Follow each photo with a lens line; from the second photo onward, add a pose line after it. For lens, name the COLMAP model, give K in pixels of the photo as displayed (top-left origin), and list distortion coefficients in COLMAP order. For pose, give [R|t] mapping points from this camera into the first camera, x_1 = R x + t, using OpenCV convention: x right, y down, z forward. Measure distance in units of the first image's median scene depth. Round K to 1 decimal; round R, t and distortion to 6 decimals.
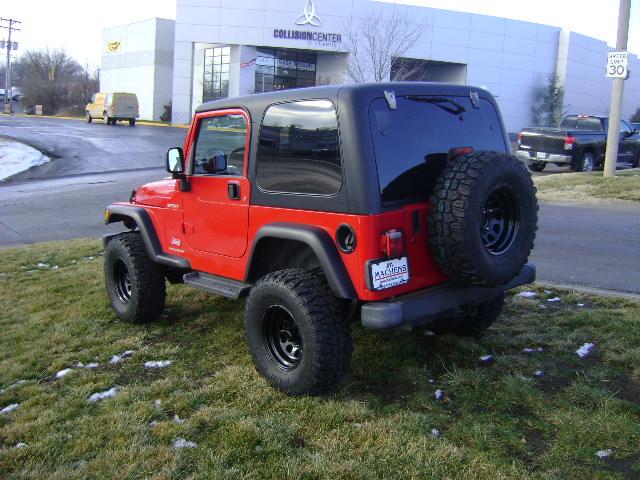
lens RADIAL K [[689.3, 0, 320.0], [0, 689.3, 240.0], [0, 0, 1]] dist [-0.313997, 0.319721]
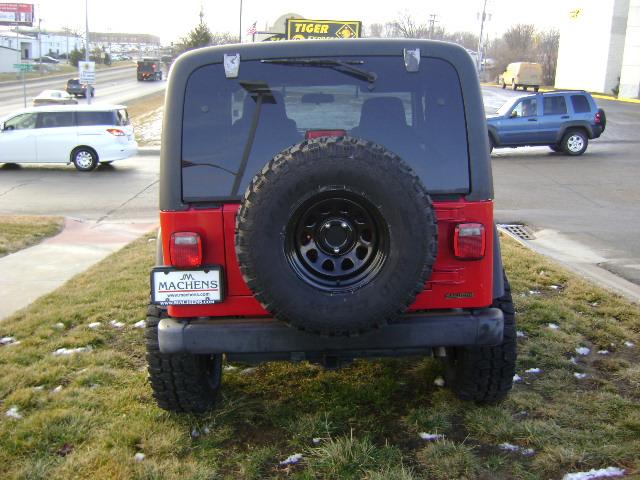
lens RADIAL K [[689.3, 0, 320.0], [0, 689.3, 240.0], [0, 0, 1]] dist [-0.313997, 0.319721]
pose [[0.773741, 0.146155, -0.616412, 0.642072], [-0.116432, 0.989256, 0.088409, -0.085500], [0.622711, 0.003364, 0.782445, 0.444978]]
